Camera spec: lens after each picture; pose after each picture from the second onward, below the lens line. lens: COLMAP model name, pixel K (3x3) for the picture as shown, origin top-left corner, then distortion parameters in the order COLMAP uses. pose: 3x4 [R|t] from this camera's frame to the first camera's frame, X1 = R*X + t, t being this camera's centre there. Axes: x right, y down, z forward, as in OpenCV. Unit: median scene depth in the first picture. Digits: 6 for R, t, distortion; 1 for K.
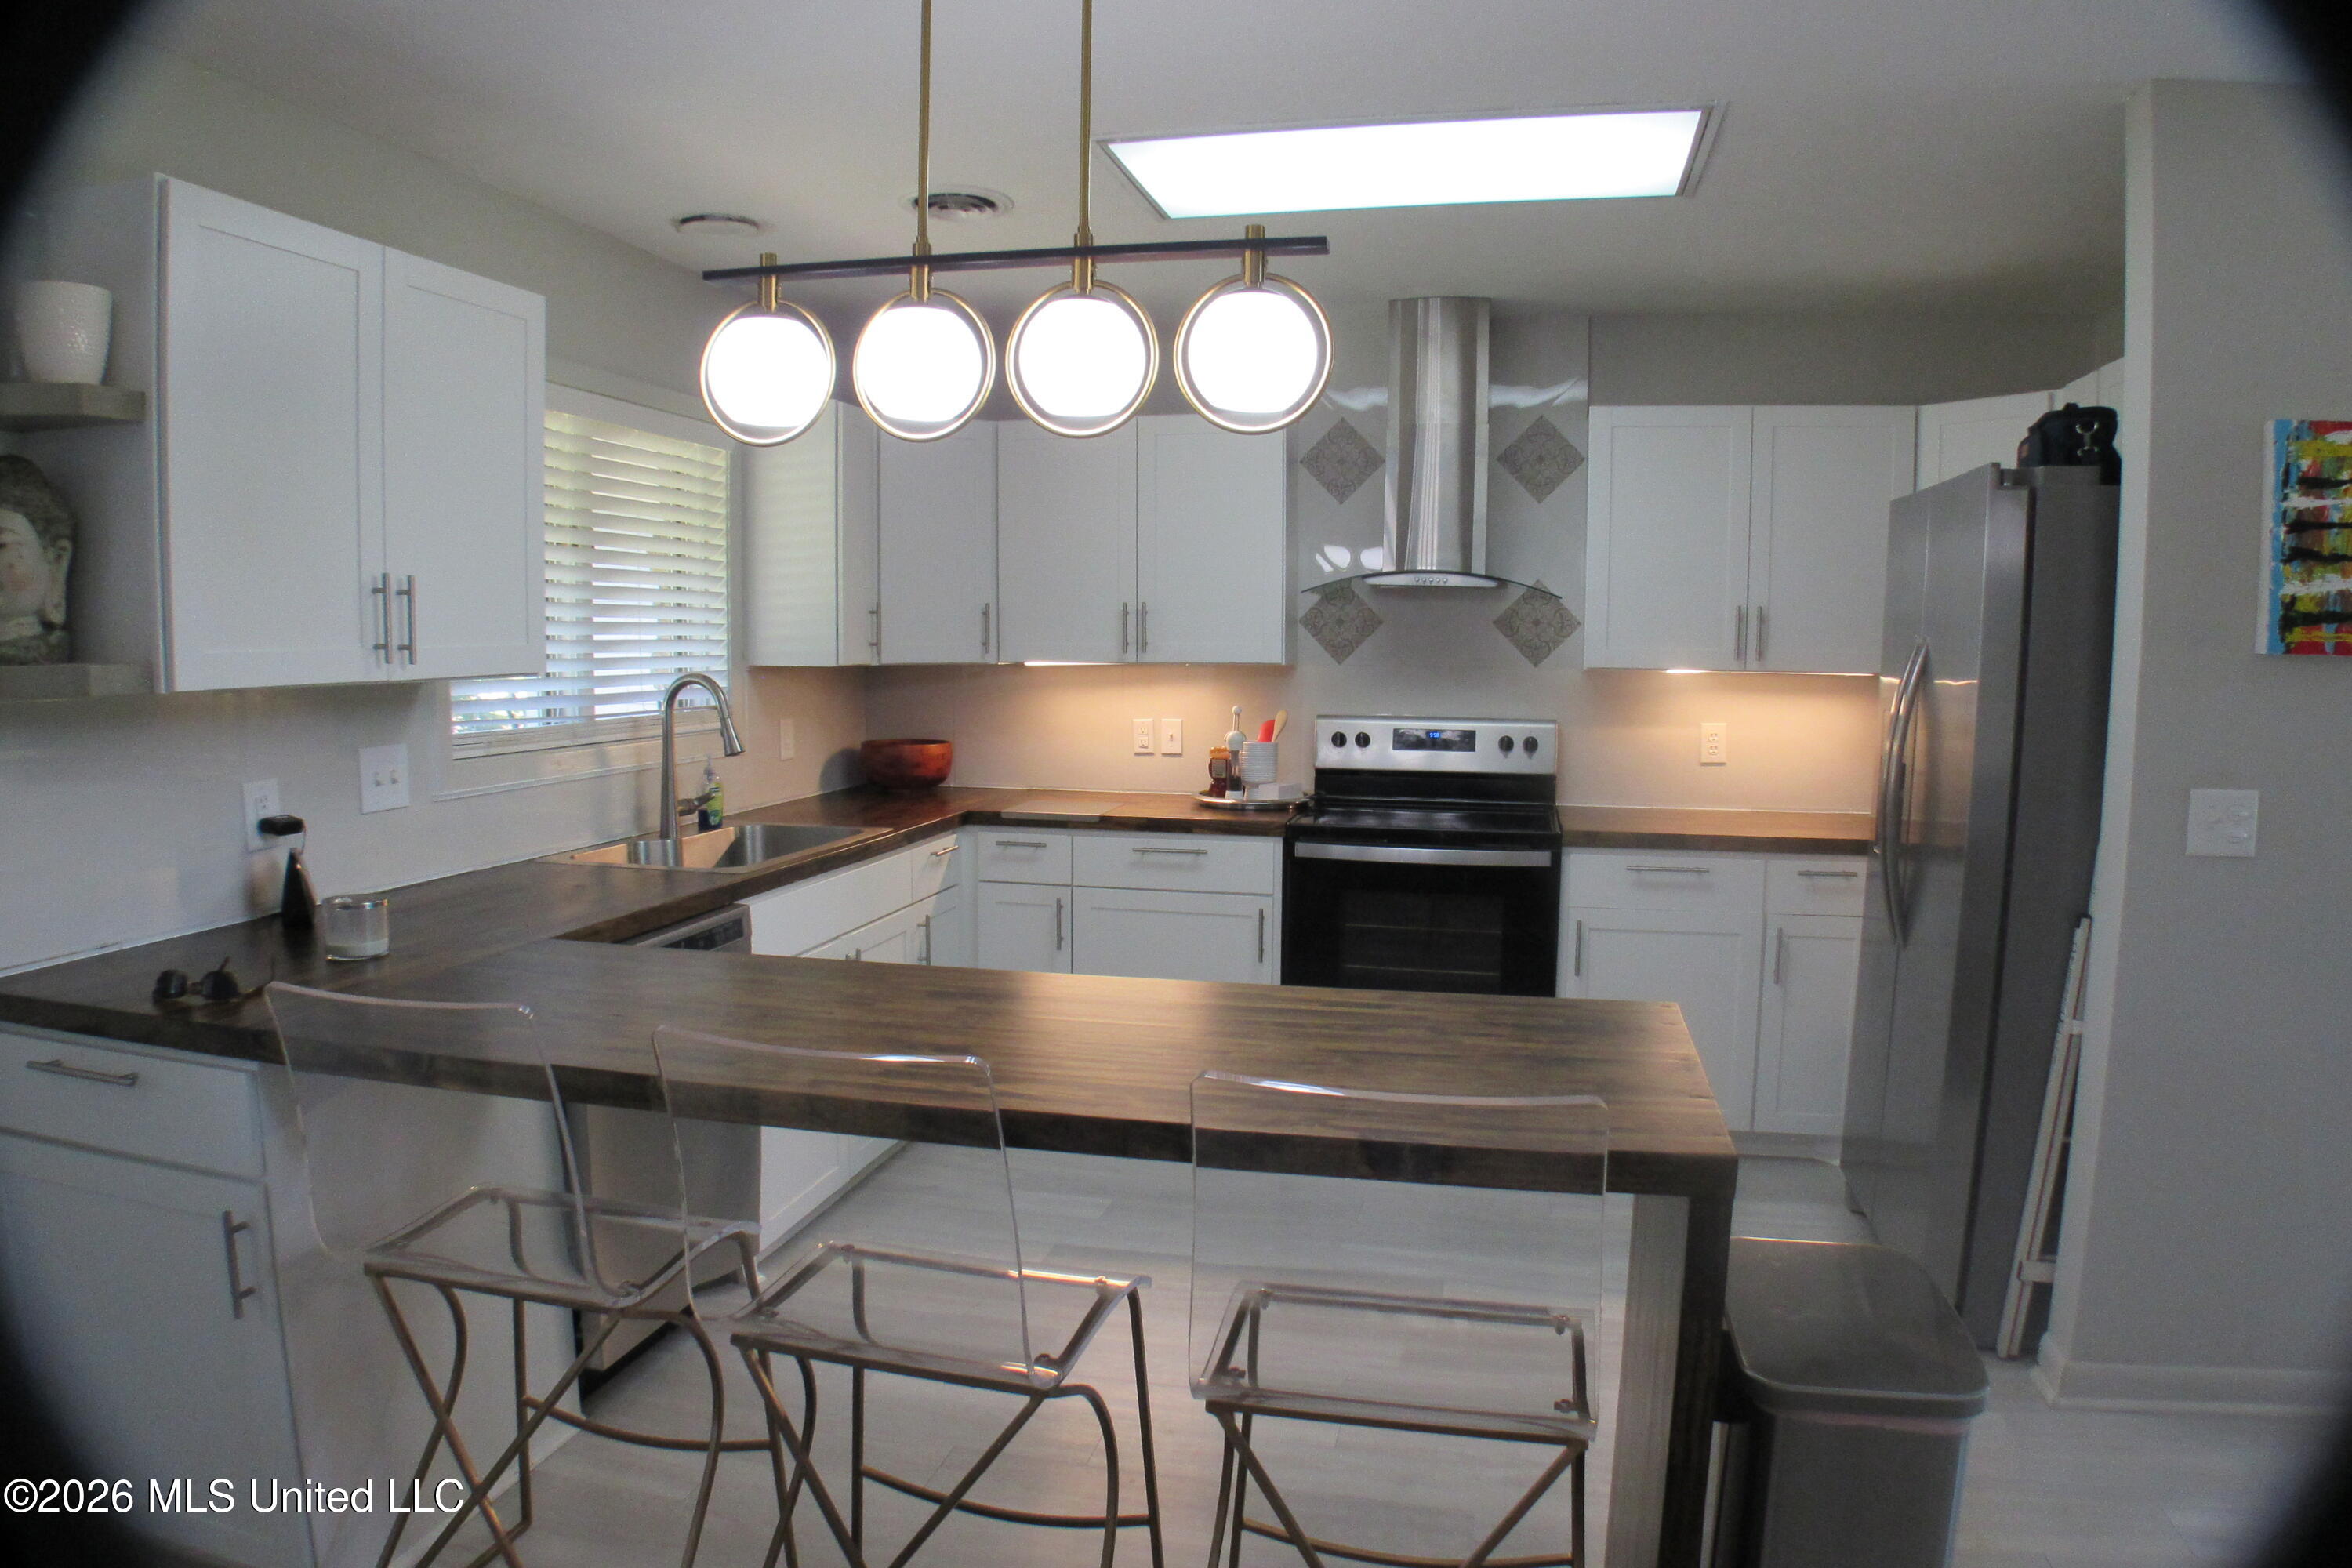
lens RADIAL K [[1484.2, 0, 1178.1], [0, 1484.2, 787.3], [0, 0, 1]] dist [-0.105209, 0.003838]
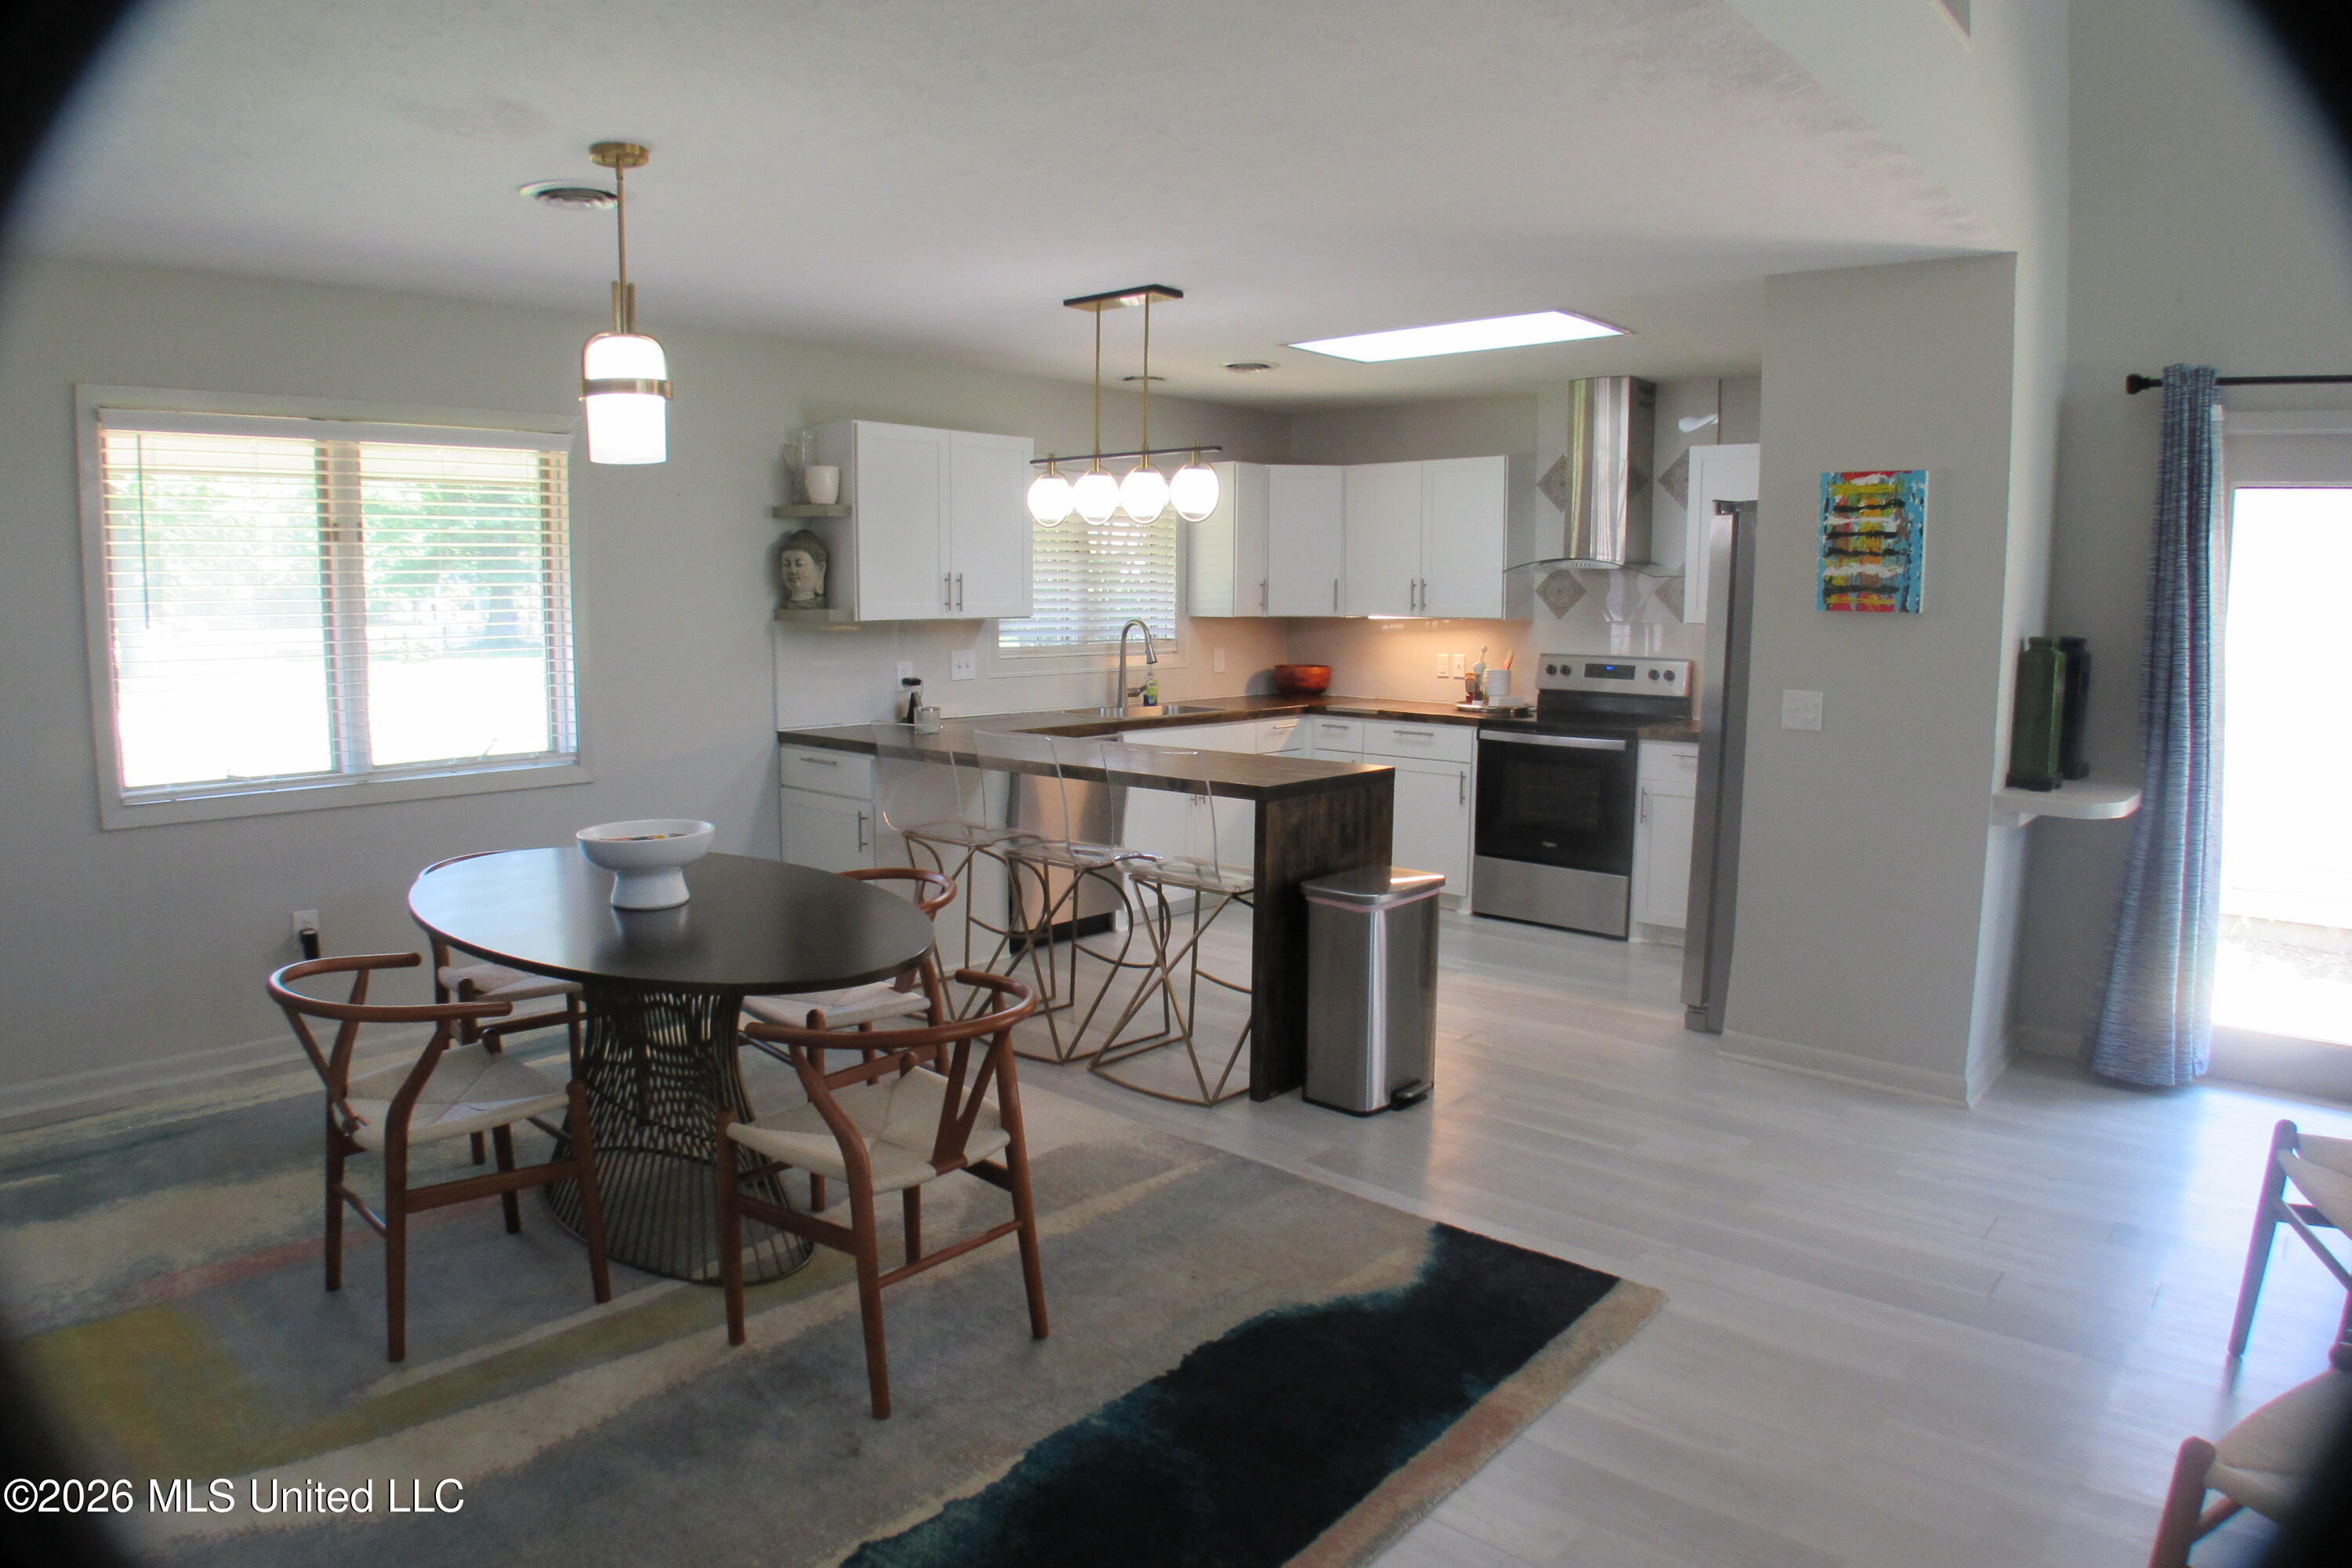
lens RADIAL K [[1474.6, 0, 1170.2], [0, 1474.6, 795.0], [0, 0, 1]] dist [-0.132173, 0.016151]
pose [[0.871953, 0.063549, -0.485448, 0.782878], [-0.047542, 0.997845, 0.045232, 0.072400], [0.487277, -0.016361, 0.873094, -0.759250]]
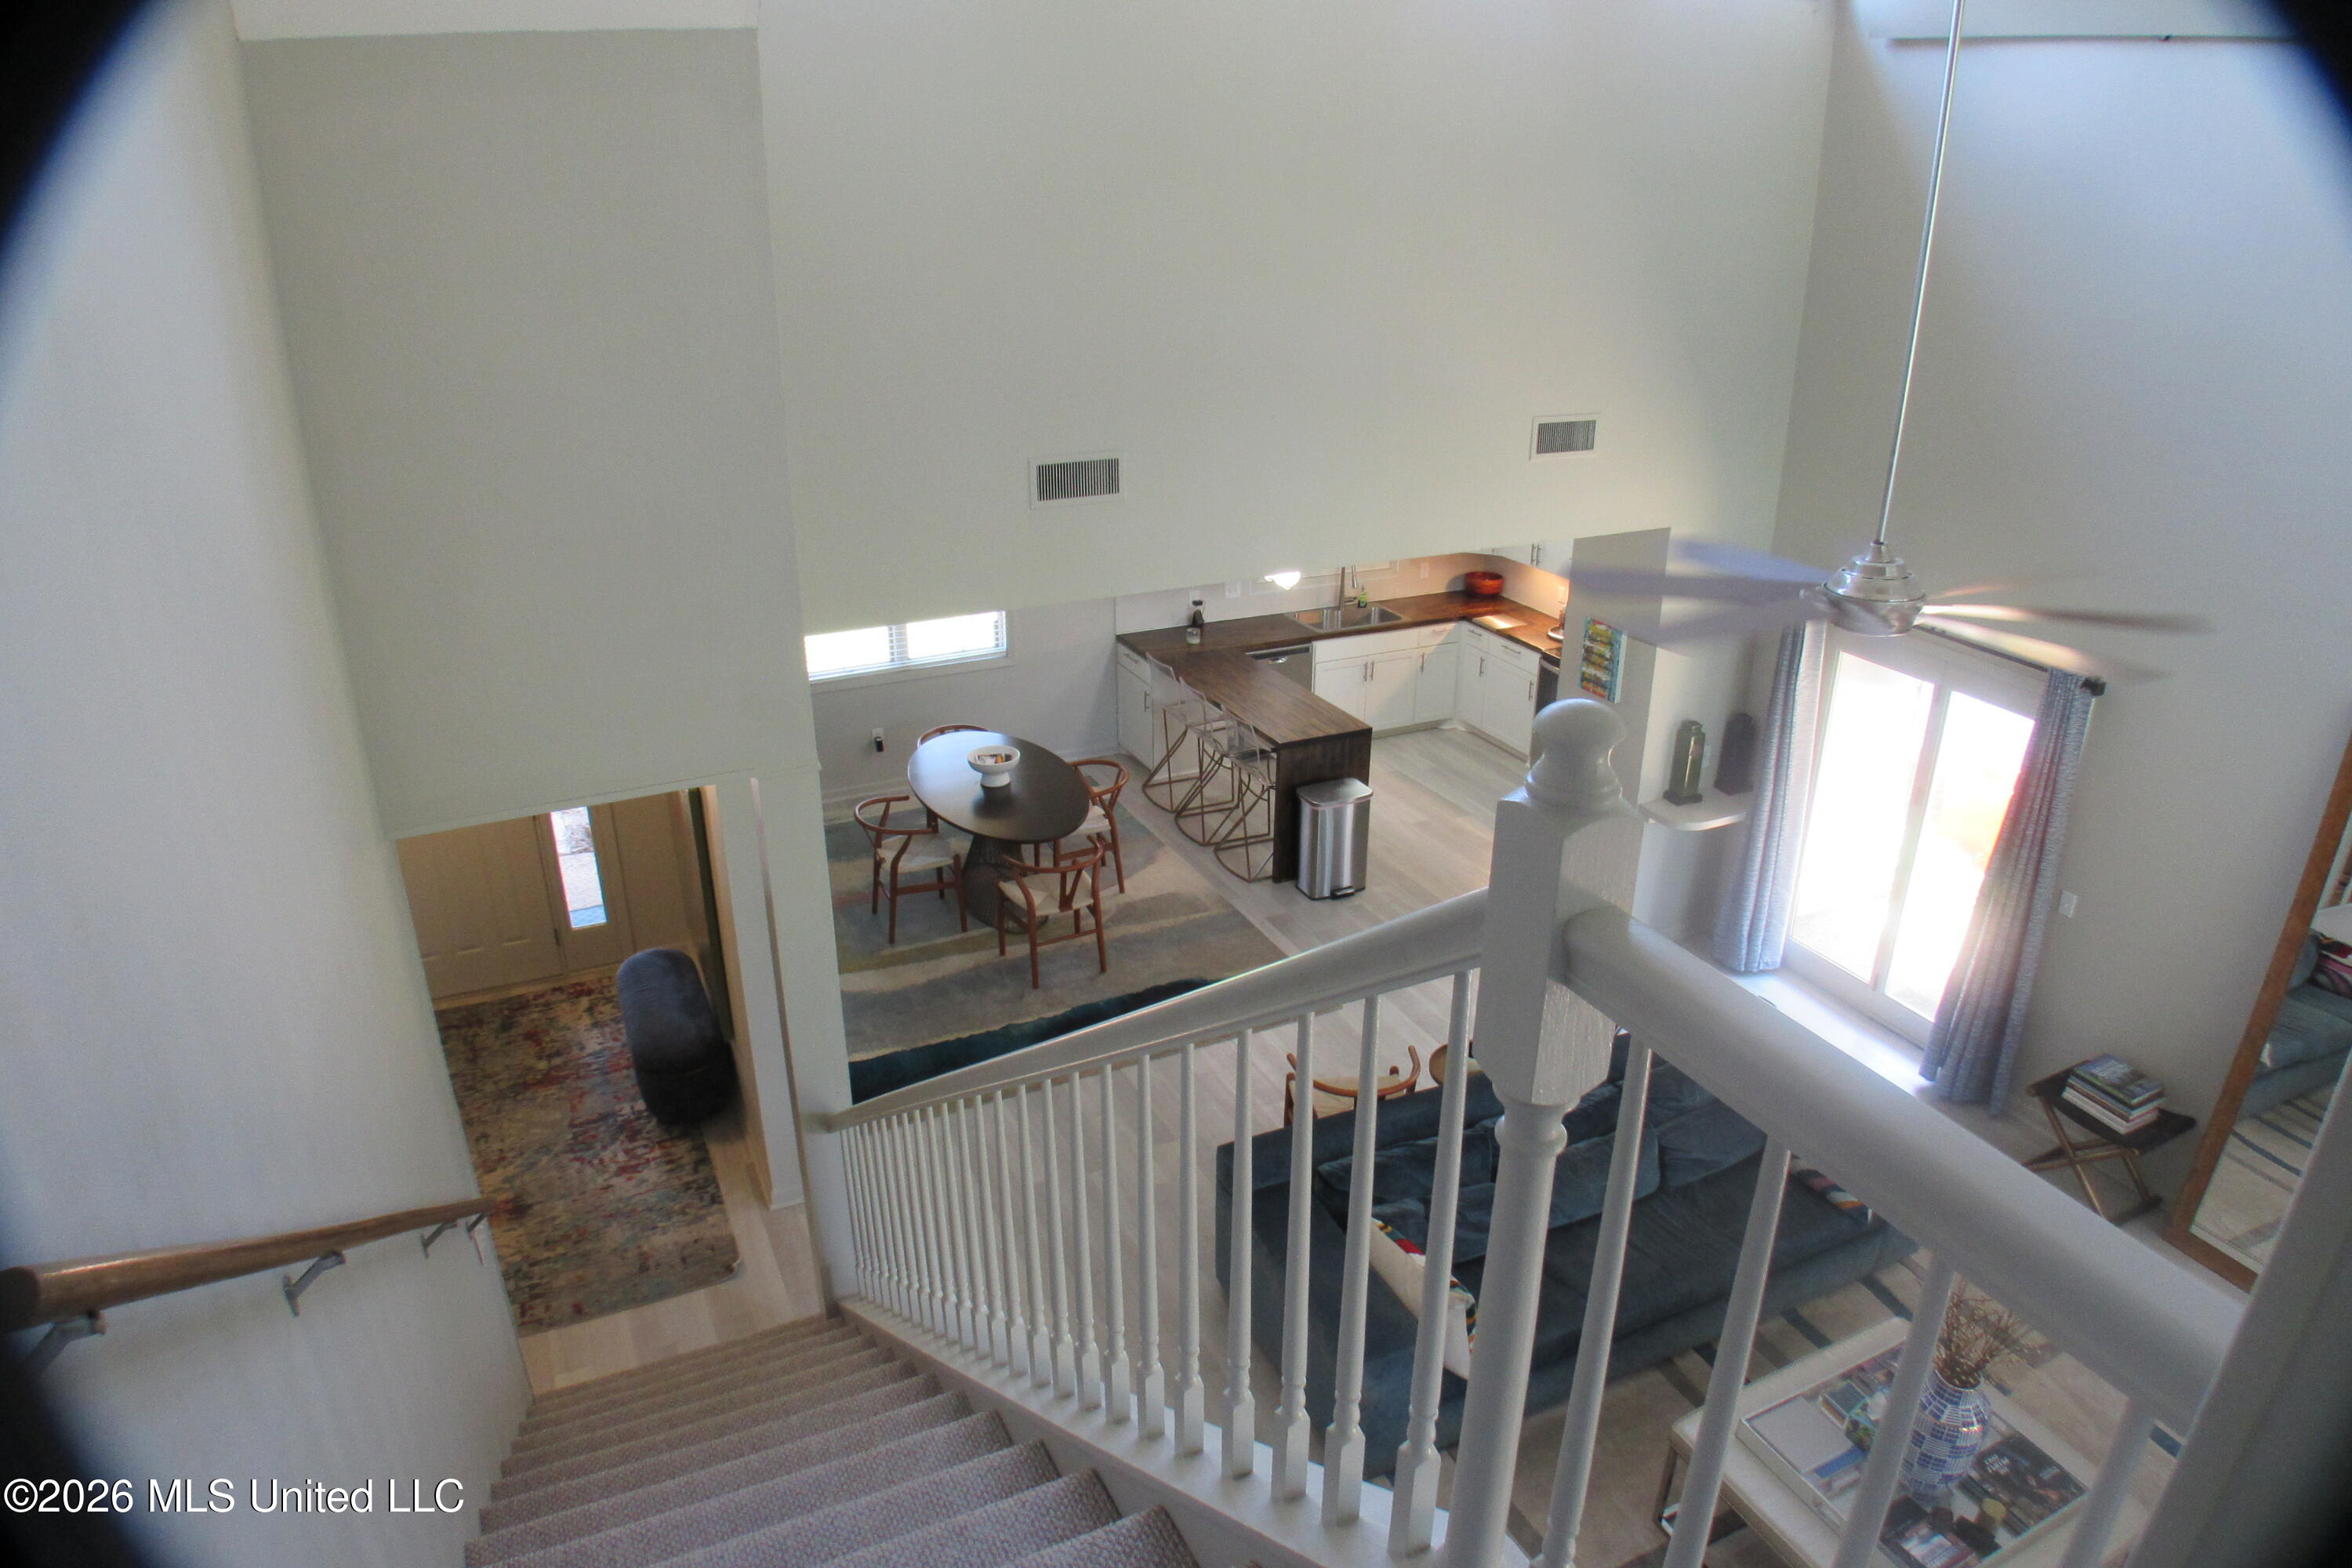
lens RADIAL K [[1474.6, 0, 1170.2], [0, 1474.6, 795.0], [0, 0, 1]] dist [-0.132173, 0.016151]
pose [[0.613638, 0.304338, -0.728578, 2.212706], [-0.074766, 0.940983, 0.330092, -0.728189], [0.786039, -0.148085, 0.600177, -1.442138]]
